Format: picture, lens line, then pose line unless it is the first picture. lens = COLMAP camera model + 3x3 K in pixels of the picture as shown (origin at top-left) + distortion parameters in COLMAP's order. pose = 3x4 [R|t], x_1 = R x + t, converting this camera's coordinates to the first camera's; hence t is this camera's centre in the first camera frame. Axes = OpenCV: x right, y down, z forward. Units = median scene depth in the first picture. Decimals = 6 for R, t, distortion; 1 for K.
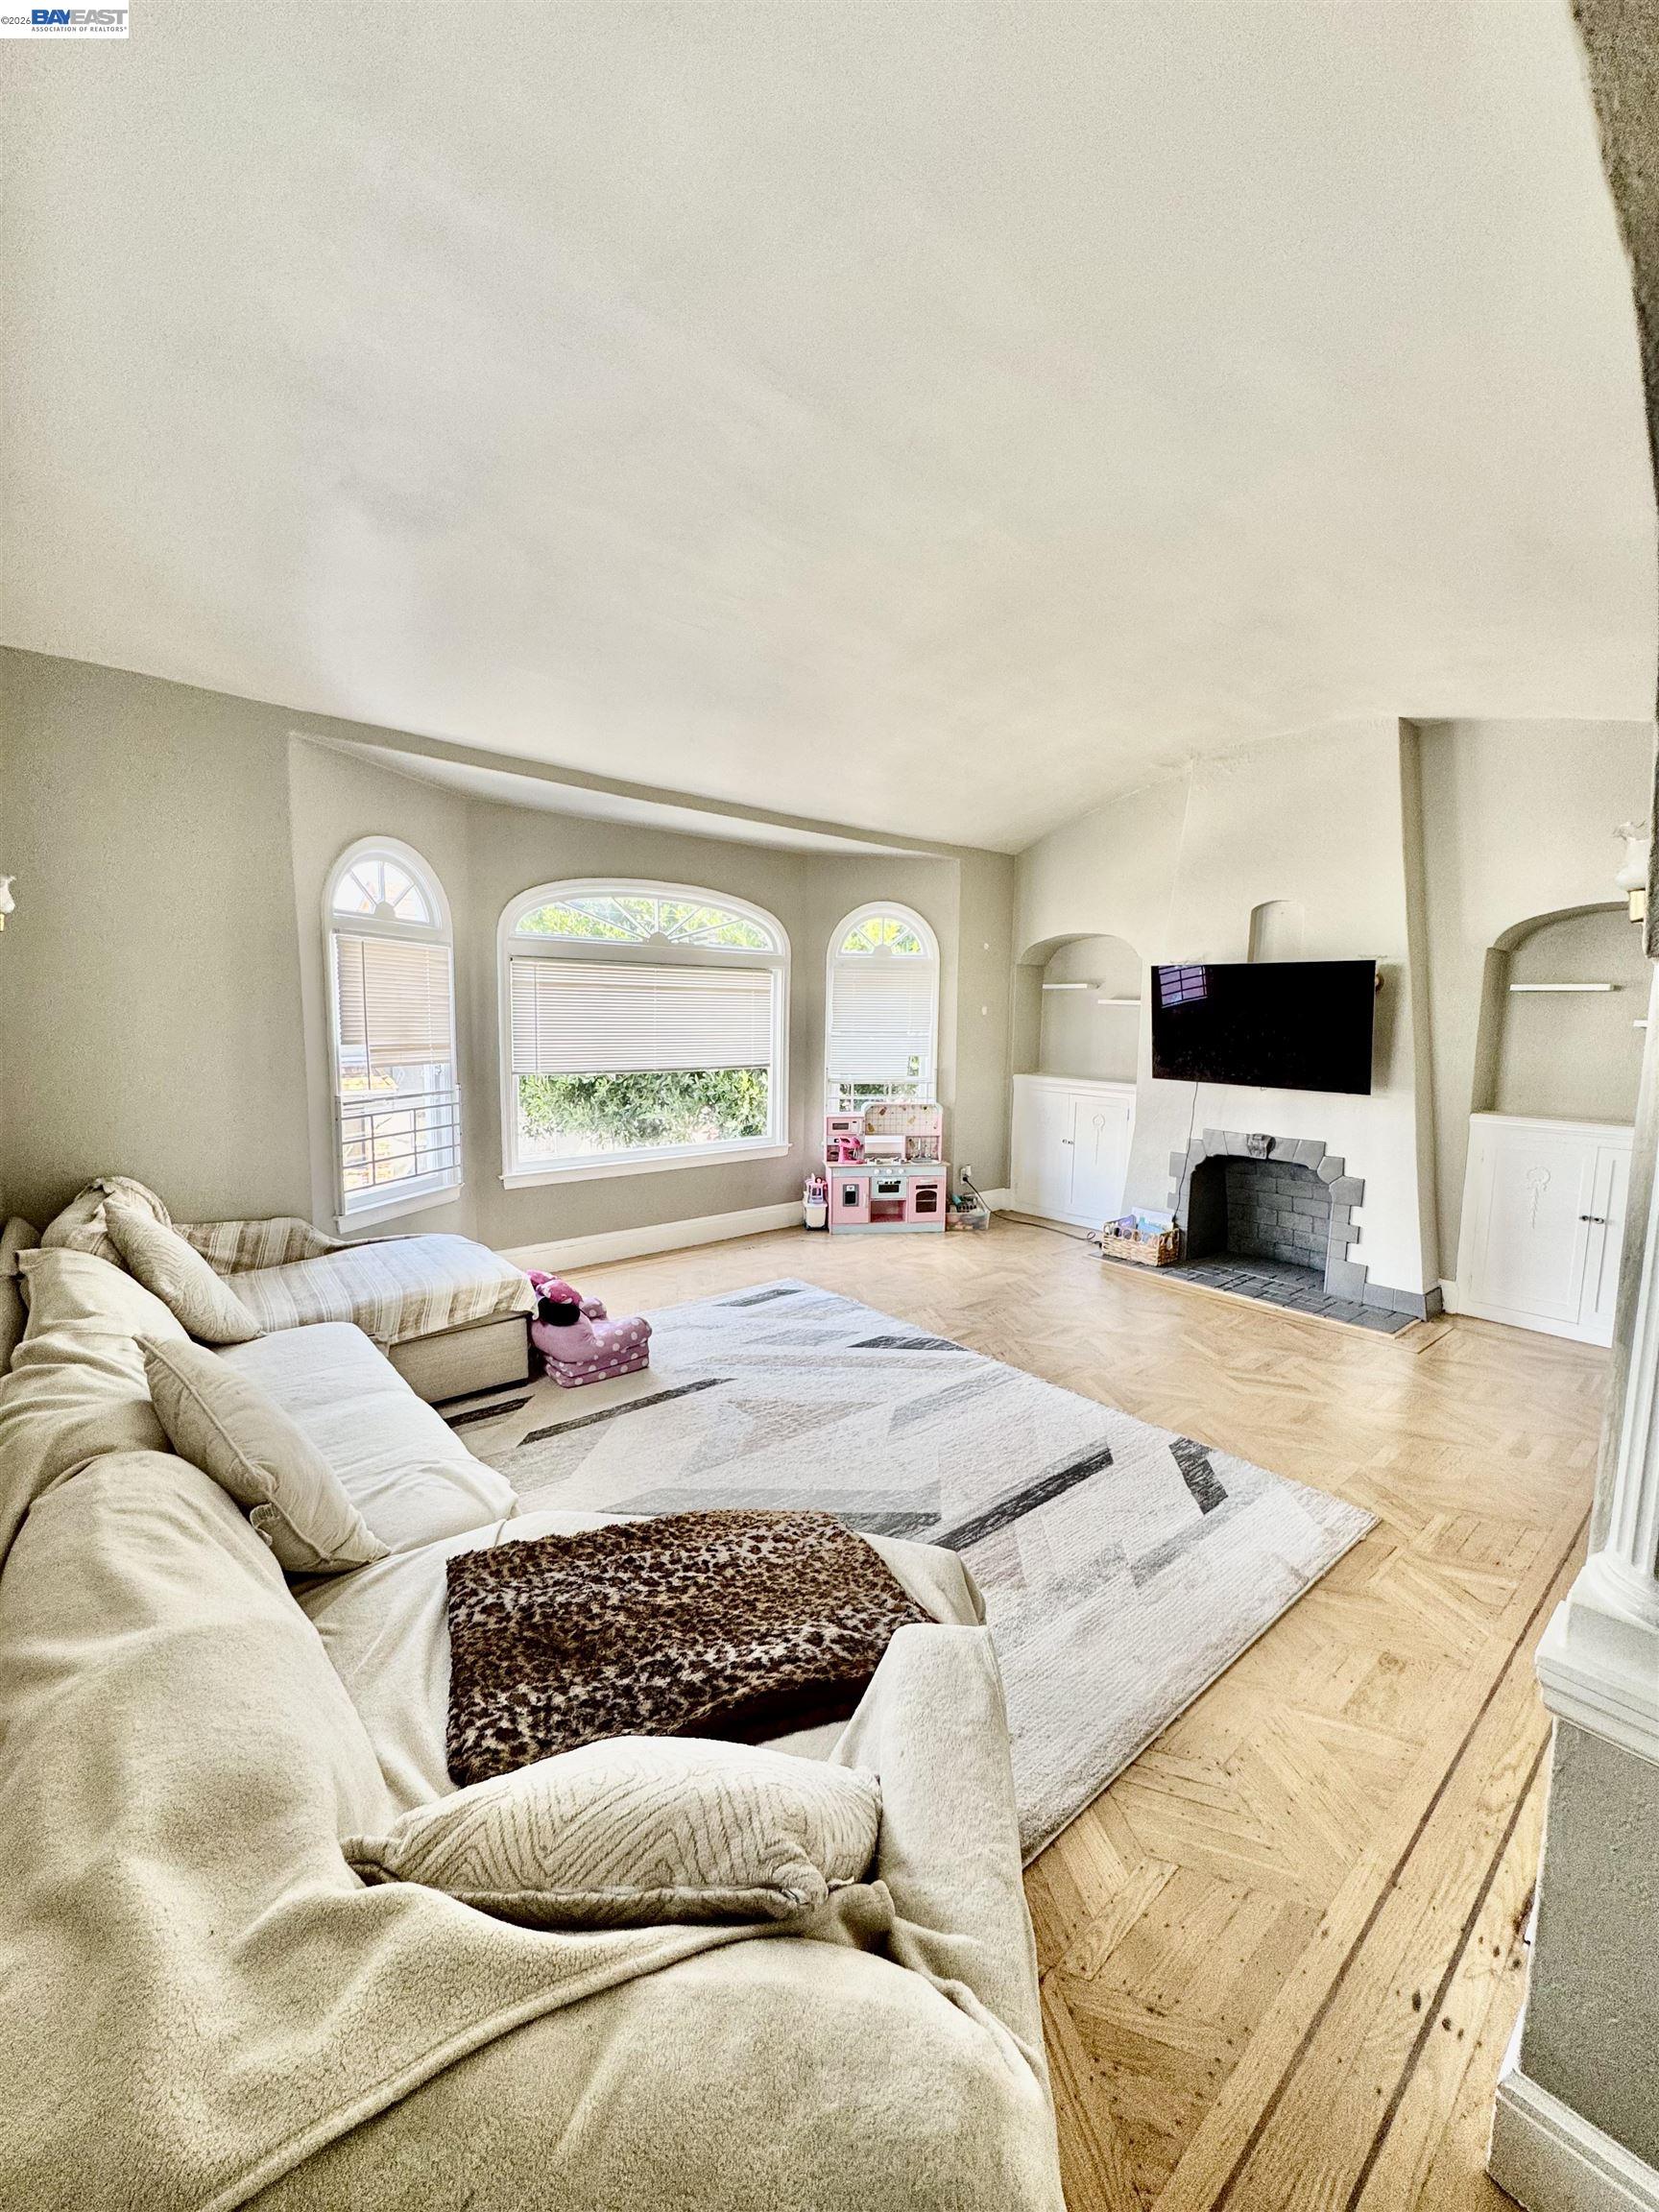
lens RADIAL K [[888.5, 0, 834.8], [0, 888.5, 1107.4], [0, 0, 1]] dist [0.001800, 0.000067]
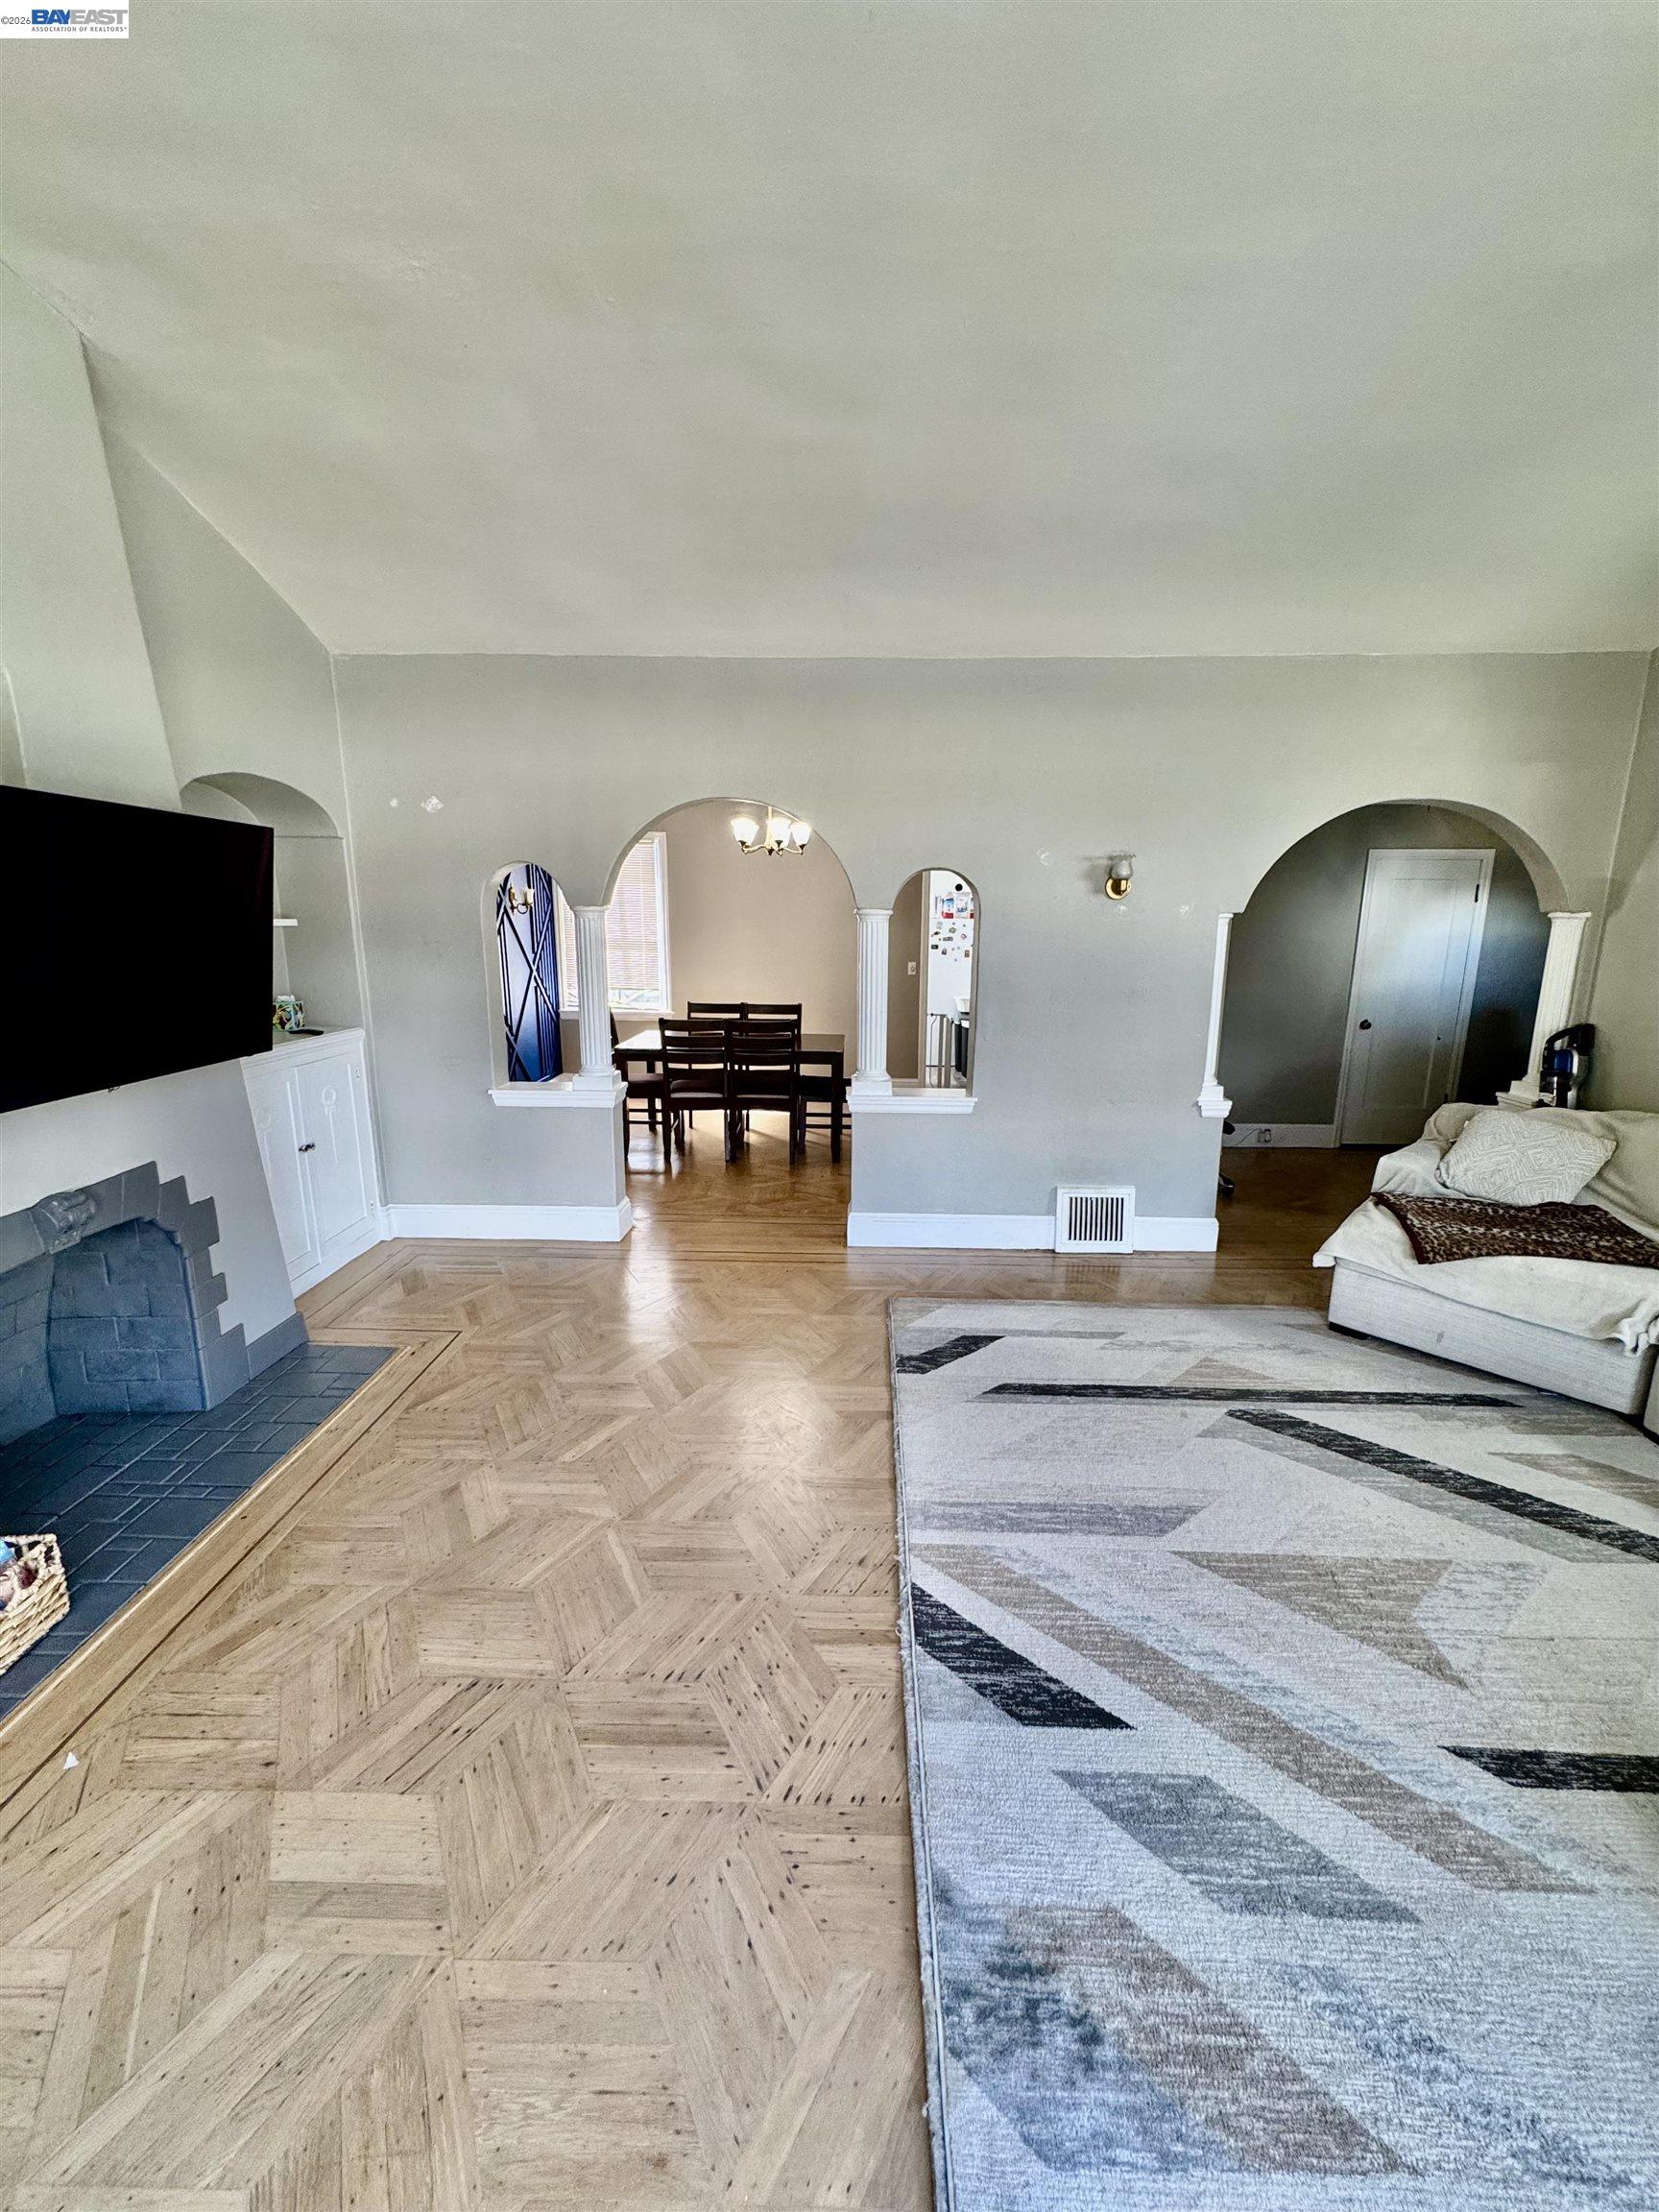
lens RADIAL K [[888.5, 0, 829.4], [0, 888.5, 1105.0], [0, 0, 1]] dist [0.001800, 0.000067]
pose [[-0.738096, -0.162892, 0.654737, -0.114466], [0.054545, 0.952835, 0.298546, -0.161995], [-0.672488, 0.256068, -0.694399, 1.344140]]
